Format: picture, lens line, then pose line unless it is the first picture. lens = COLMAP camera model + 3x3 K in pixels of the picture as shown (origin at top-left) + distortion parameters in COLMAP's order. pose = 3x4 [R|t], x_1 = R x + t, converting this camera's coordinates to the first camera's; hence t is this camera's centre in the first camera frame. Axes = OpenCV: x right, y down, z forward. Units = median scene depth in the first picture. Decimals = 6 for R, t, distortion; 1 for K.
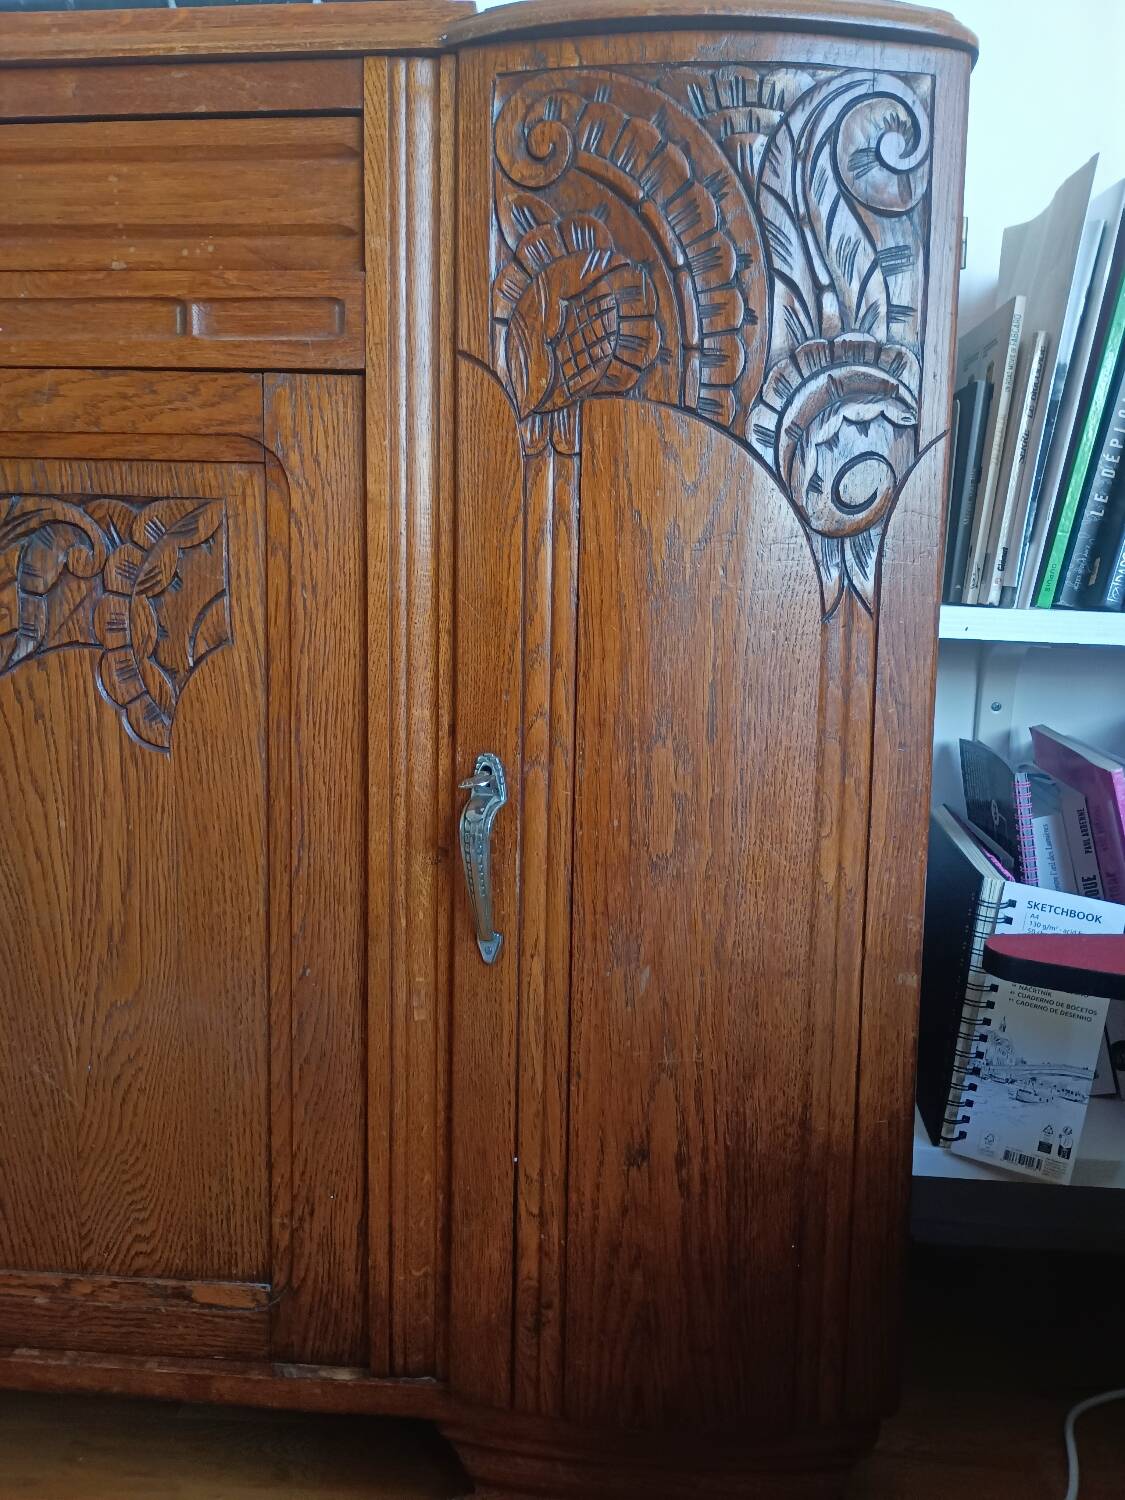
lens RADIAL K [[1242.8, 0, 571.6], [0, 1242.8, 749.4], [0, 0, 1]] dist [0.112101, -0.217882]
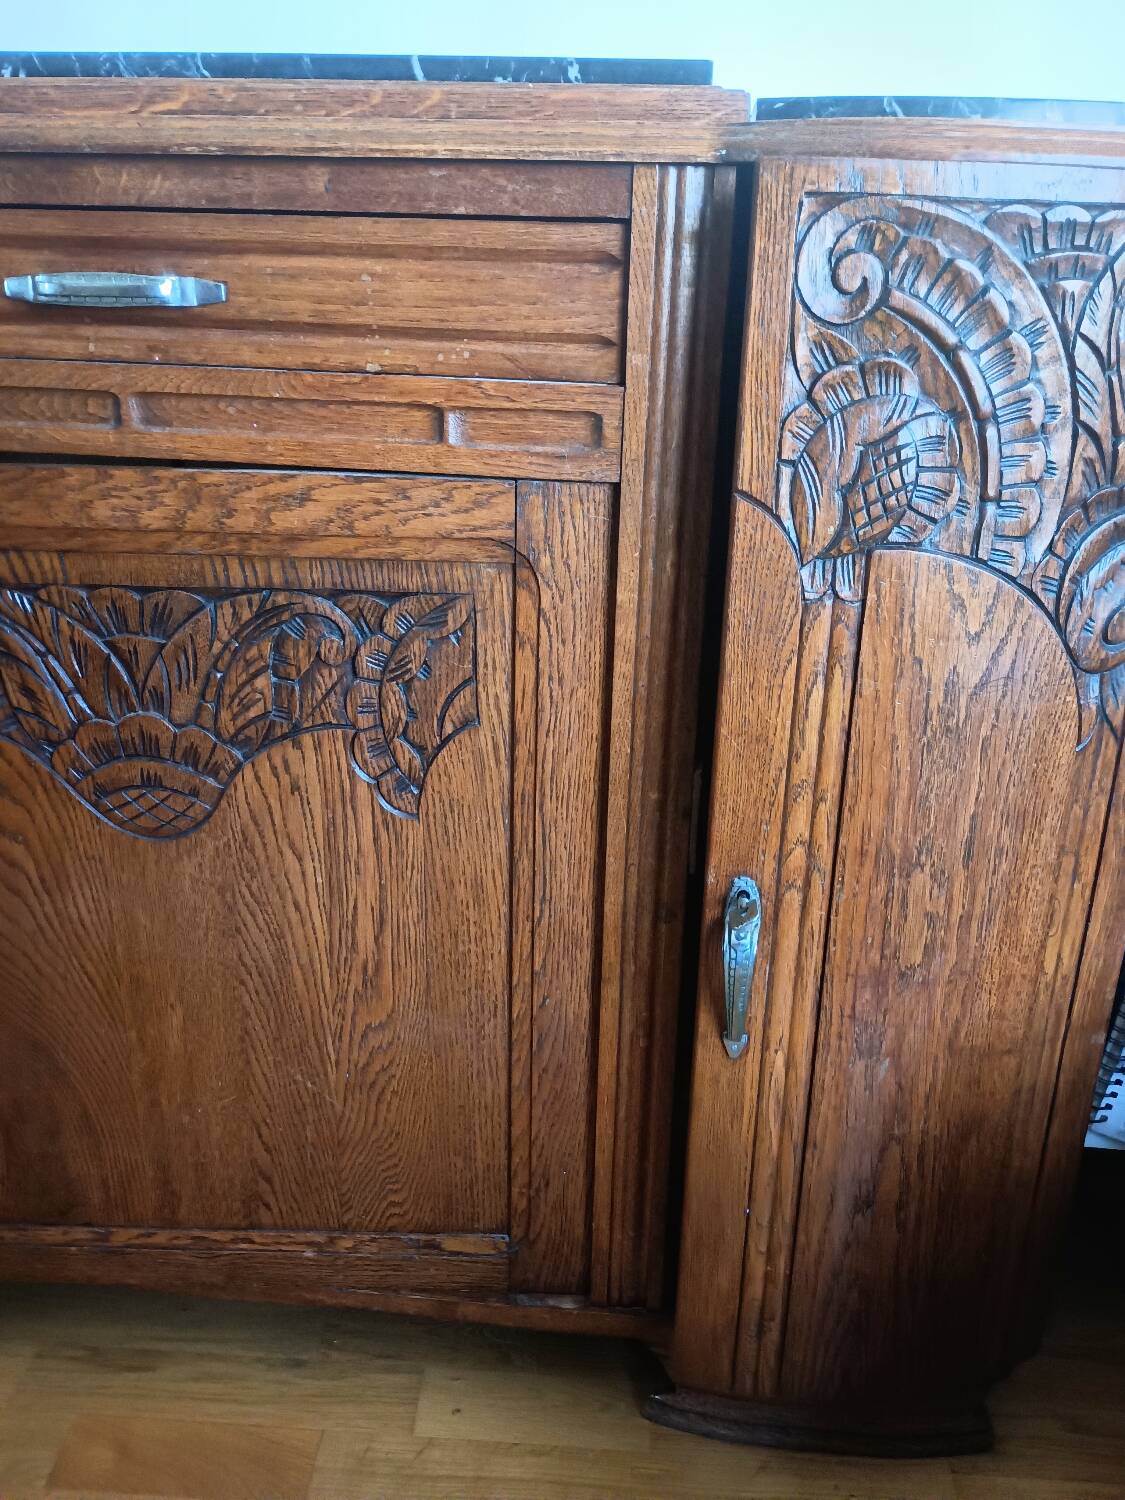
lens RADIAL K [[1242.8, 0, 571.6], [0, 1242.8, 749.4], [0, 0, 1]] dist [0.112101, -0.217882]
pose [[0.998383, -0.019258, 0.053481, -0.255986], [0.005600, 0.969605, 0.244612, -0.331285], [-0.056566, -0.243917, 0.968145, -0.032954]]
